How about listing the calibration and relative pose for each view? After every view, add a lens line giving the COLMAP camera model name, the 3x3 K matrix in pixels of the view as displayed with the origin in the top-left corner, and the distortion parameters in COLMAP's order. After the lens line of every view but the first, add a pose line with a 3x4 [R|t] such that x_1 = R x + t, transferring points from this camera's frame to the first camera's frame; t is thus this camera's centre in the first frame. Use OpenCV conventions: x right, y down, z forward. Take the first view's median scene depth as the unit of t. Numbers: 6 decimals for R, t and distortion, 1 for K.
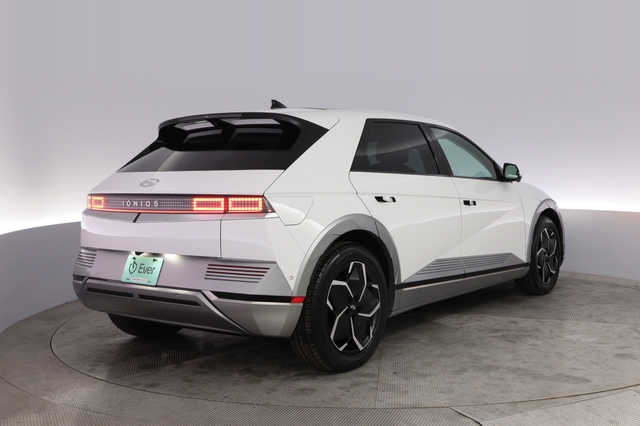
lens RADIAL K [[529.1, 0, 320.0], [0, 529.1, 213.0], [0, 0, 1]] dist [-0.003774, 0.000455]
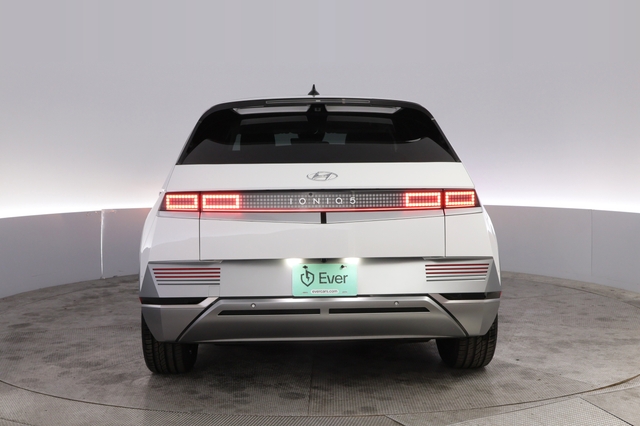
lens RADIAL K [[529.1, 0, 320.0], [0, 529.1, 213.0], [0, 0, 1]] dist [-0.003774, 0.000455]
pose [[0.886717, -0.037801, 0.460764, -0.664891], [0.032685, 0.999284, 0.019081, -0.013888], [-0.461155, -0.001859, 0.887317, 0.229104]]
